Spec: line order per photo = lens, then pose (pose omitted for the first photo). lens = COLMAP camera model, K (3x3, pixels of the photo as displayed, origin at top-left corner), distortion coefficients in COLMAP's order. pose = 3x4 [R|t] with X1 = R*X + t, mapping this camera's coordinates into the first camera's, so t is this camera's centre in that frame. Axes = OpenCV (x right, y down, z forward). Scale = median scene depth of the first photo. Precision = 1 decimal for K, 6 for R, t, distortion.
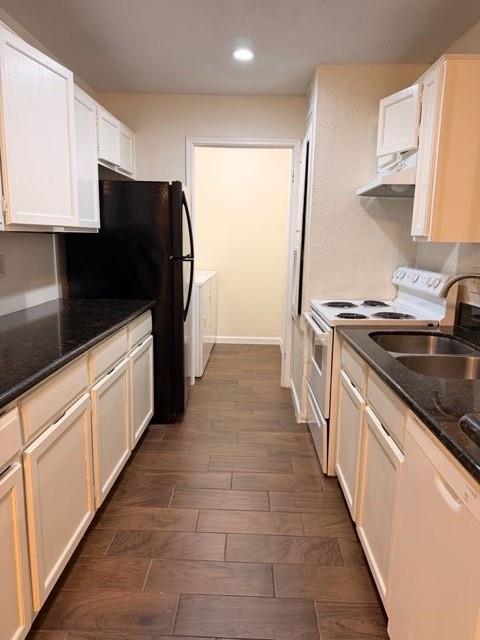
lens RADIAL K [[448.4, 0, 239.2], [0, 448.4, 317.8], [0, 0, 1]] dist [0.080305, -0.115091]
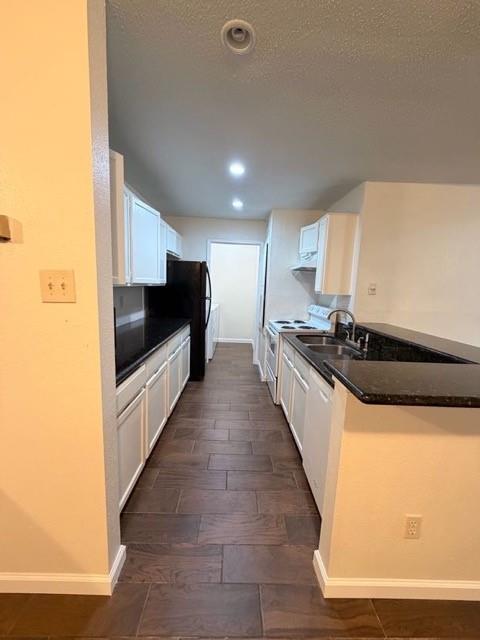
lens RADIAL K [[253.2, 0, 239.6], [0, 253.2, 318.2], [0, 0, 1]] dist [0.000242, 0.000293]
pose [[0.998690, 0.013397, 0.049390, -0.035524], [-0.011112, 0.998868, -0.046254, 0.009265], [-0.049953, 0.045645, 0.997708, -0.167148]]
